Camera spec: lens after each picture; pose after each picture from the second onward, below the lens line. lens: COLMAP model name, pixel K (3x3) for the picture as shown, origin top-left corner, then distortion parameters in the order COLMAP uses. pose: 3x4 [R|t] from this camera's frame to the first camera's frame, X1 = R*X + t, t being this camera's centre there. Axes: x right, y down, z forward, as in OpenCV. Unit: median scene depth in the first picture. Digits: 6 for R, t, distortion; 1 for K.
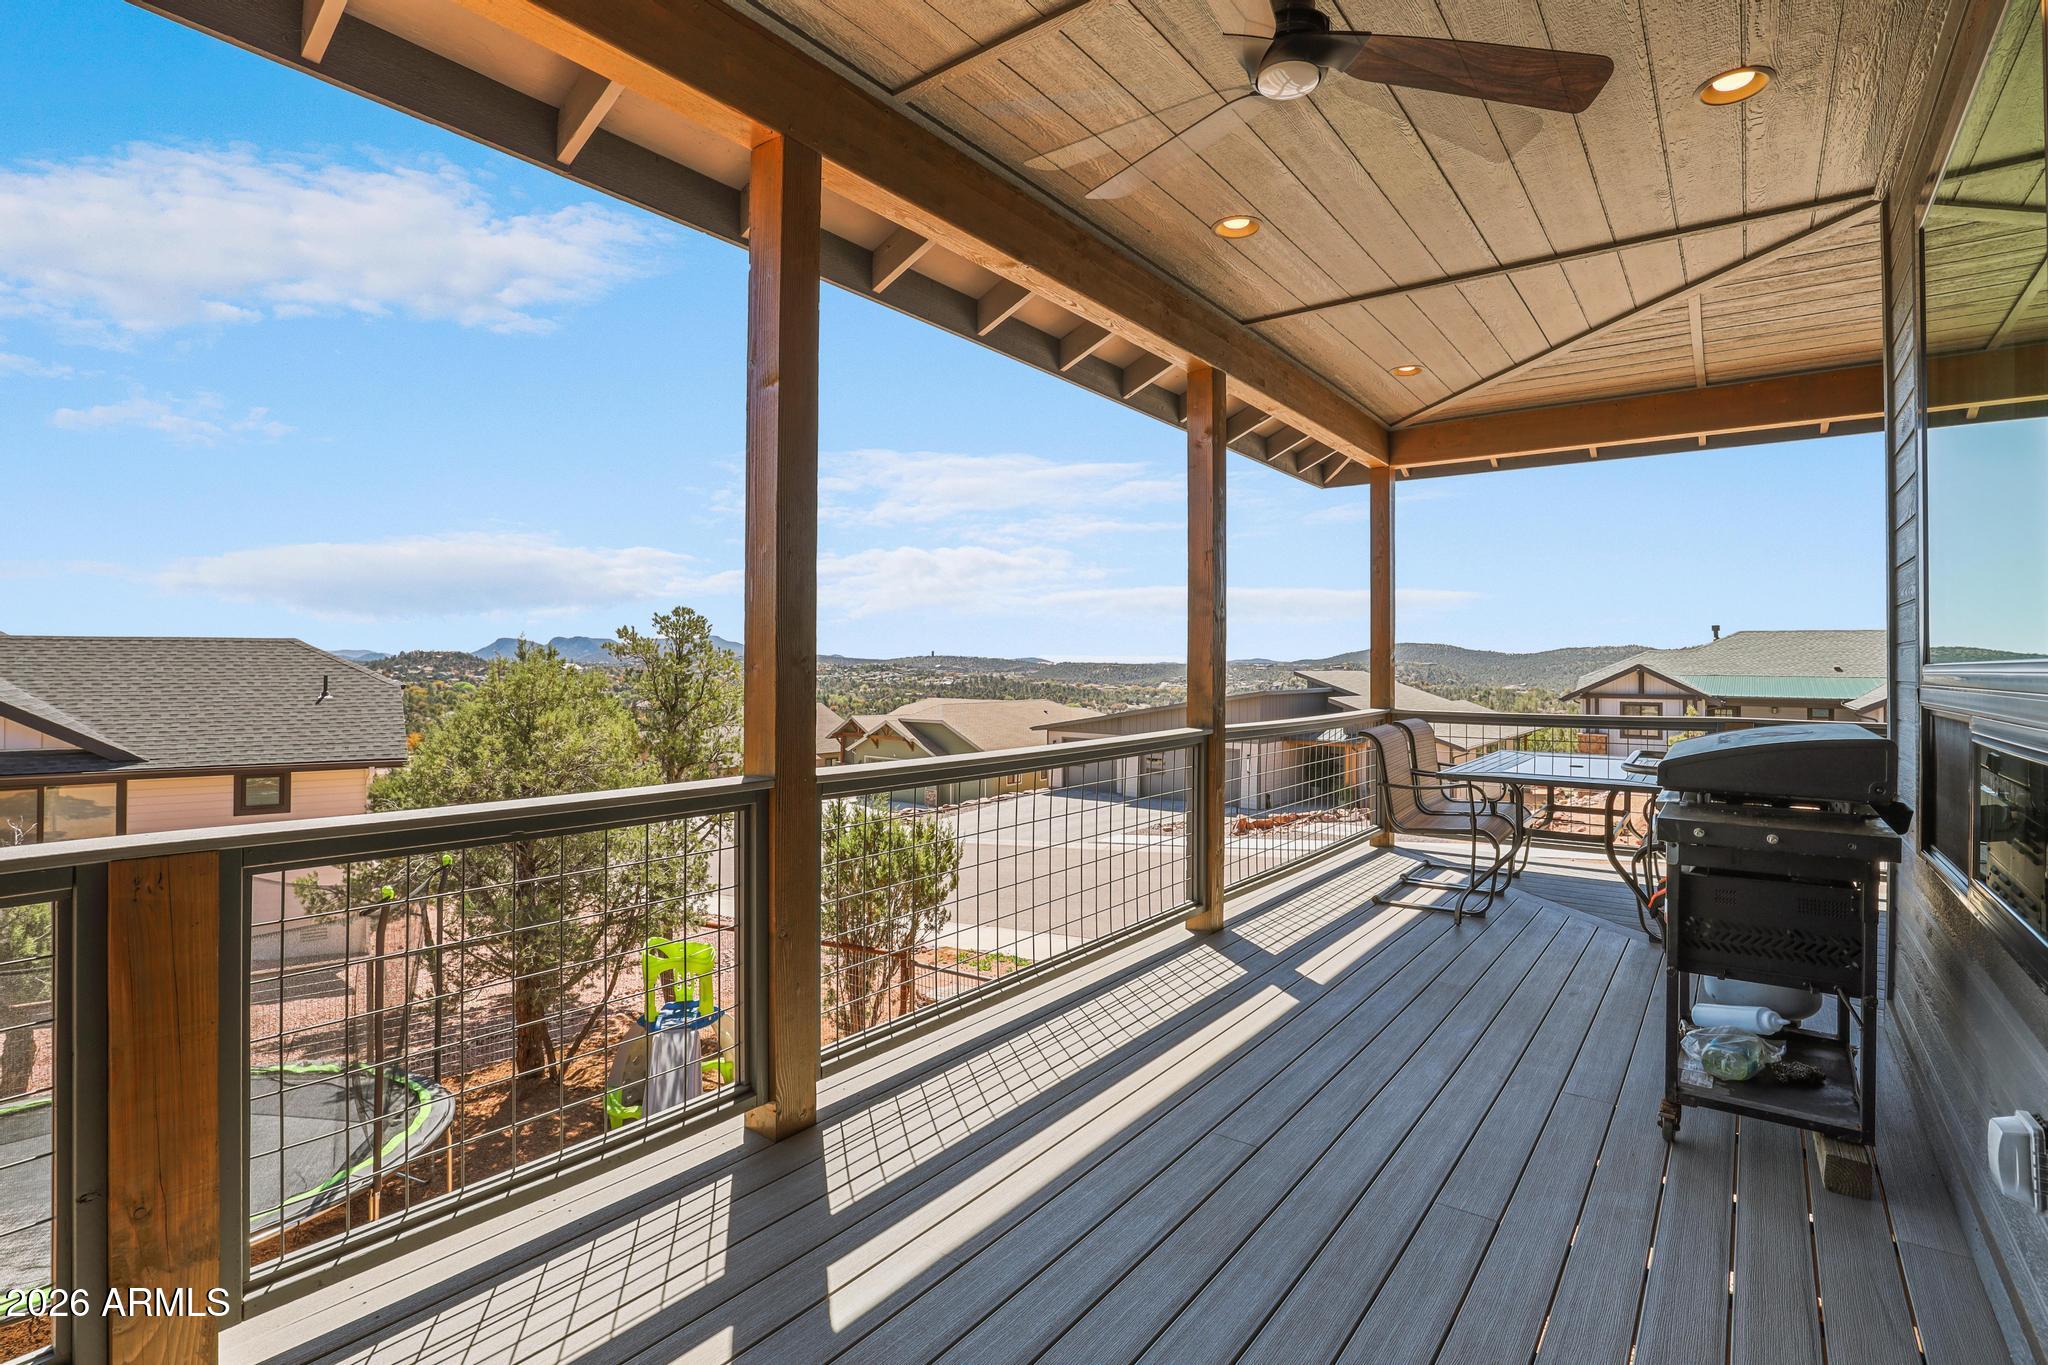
lens RADIAL K [[954.5, 0, 985.9], [0, 954.5, 648.3], [0, 0, 1]] dist [-0.029785, 0.001645]
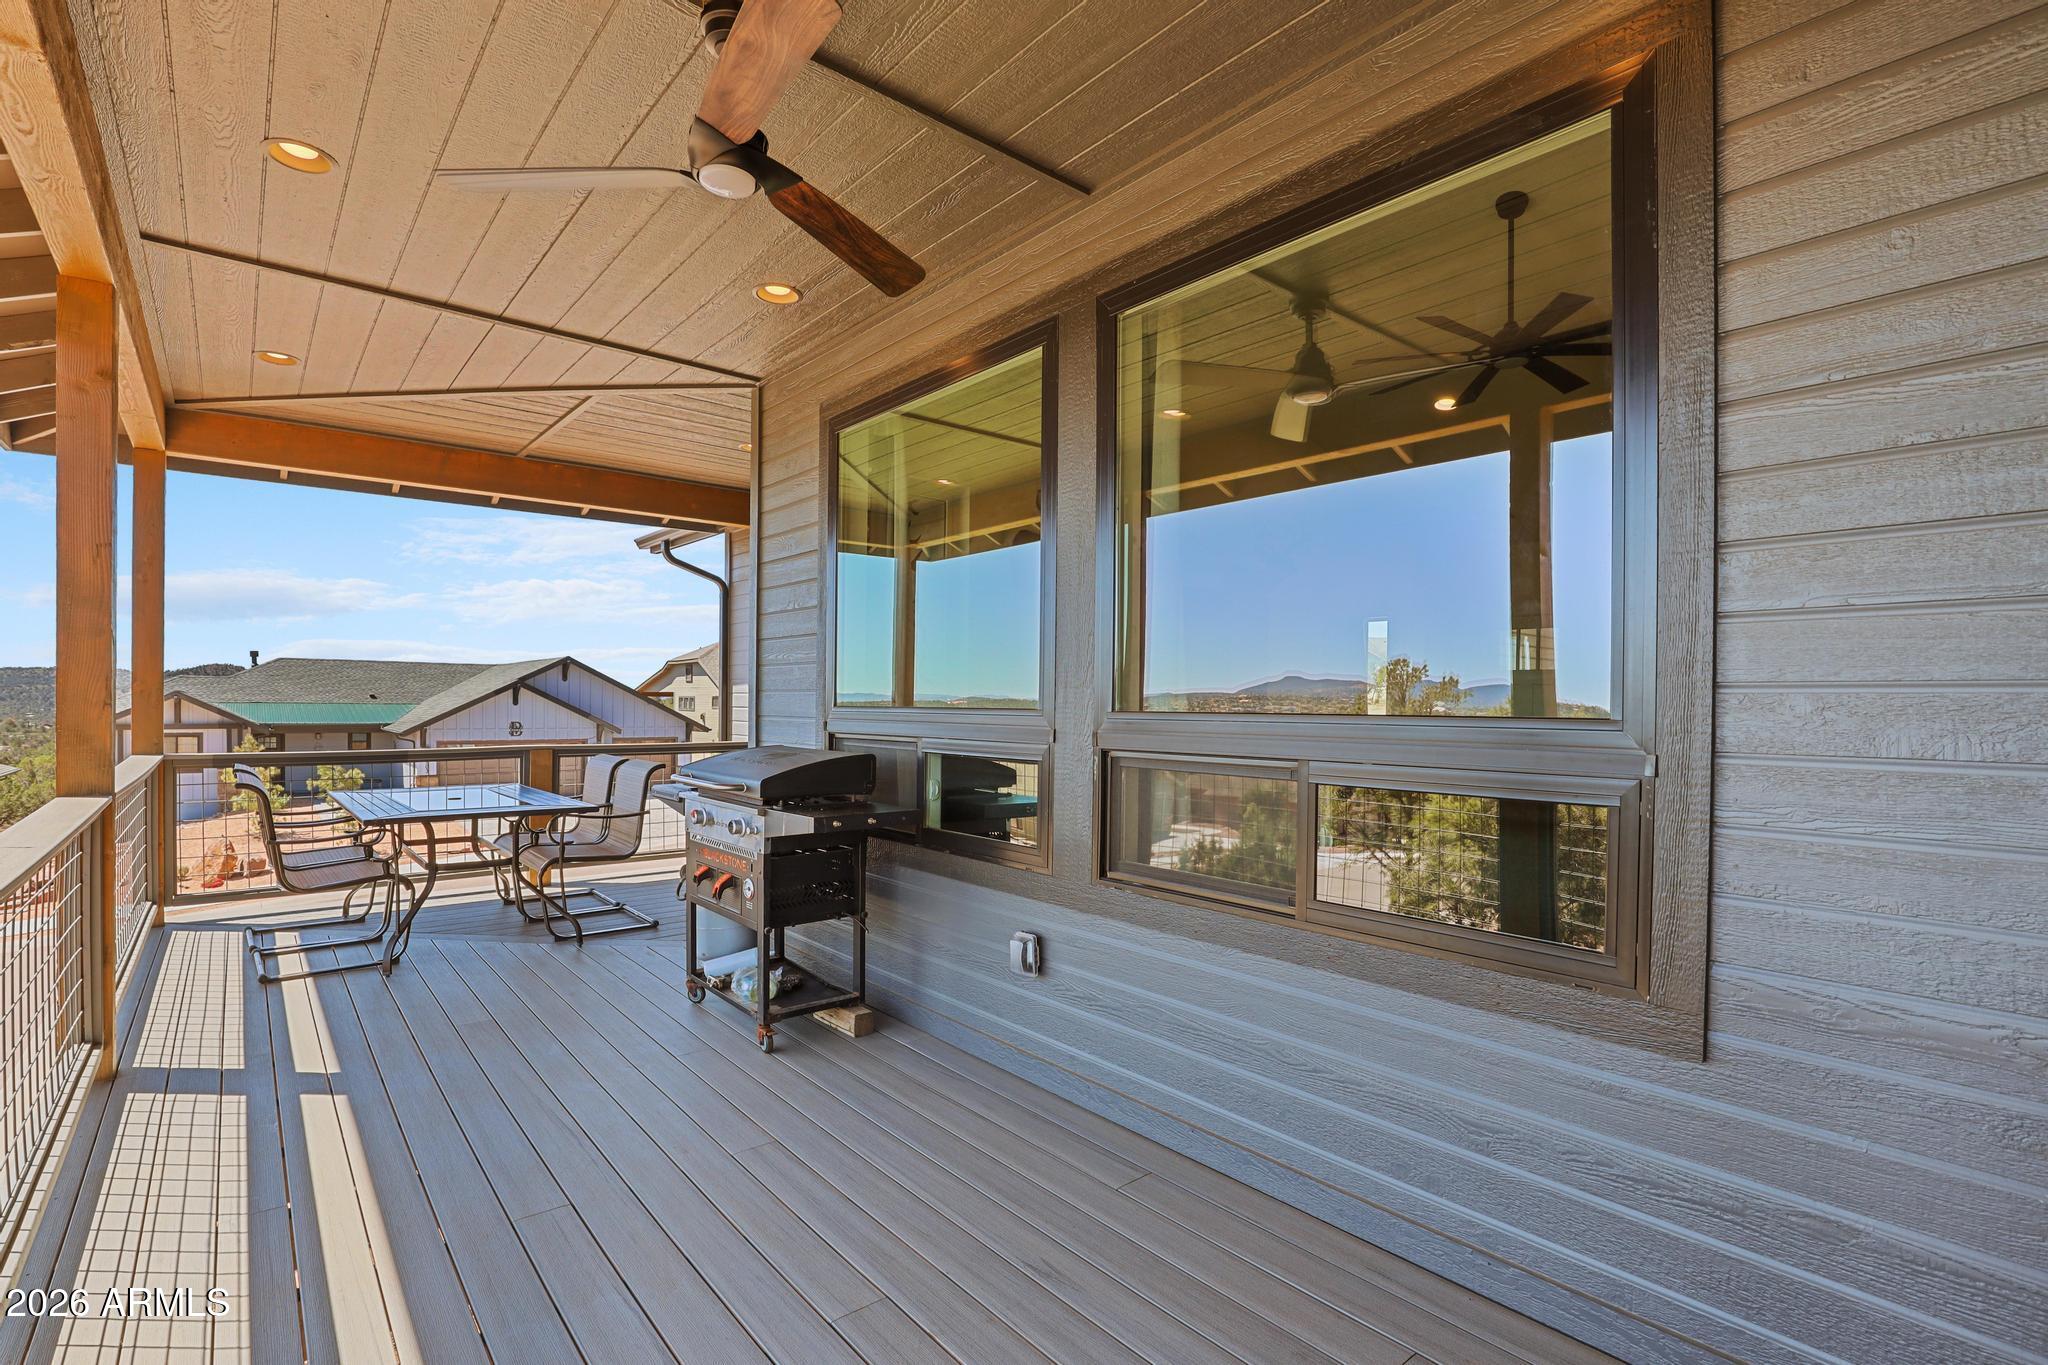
lens RADIAL K [[954.5, 0, 1029.6], [0, 954.5, 701.4], [0, 0, 1]] dist [-0.029785, 0.001645]
pose [[0.206588, -0.003968, 0.978420, -0.331828], [-0.023508, 0.999683, 0.009018, -0.008279], [-0.978145, -0.024864, 0.206430, 0.207179]]
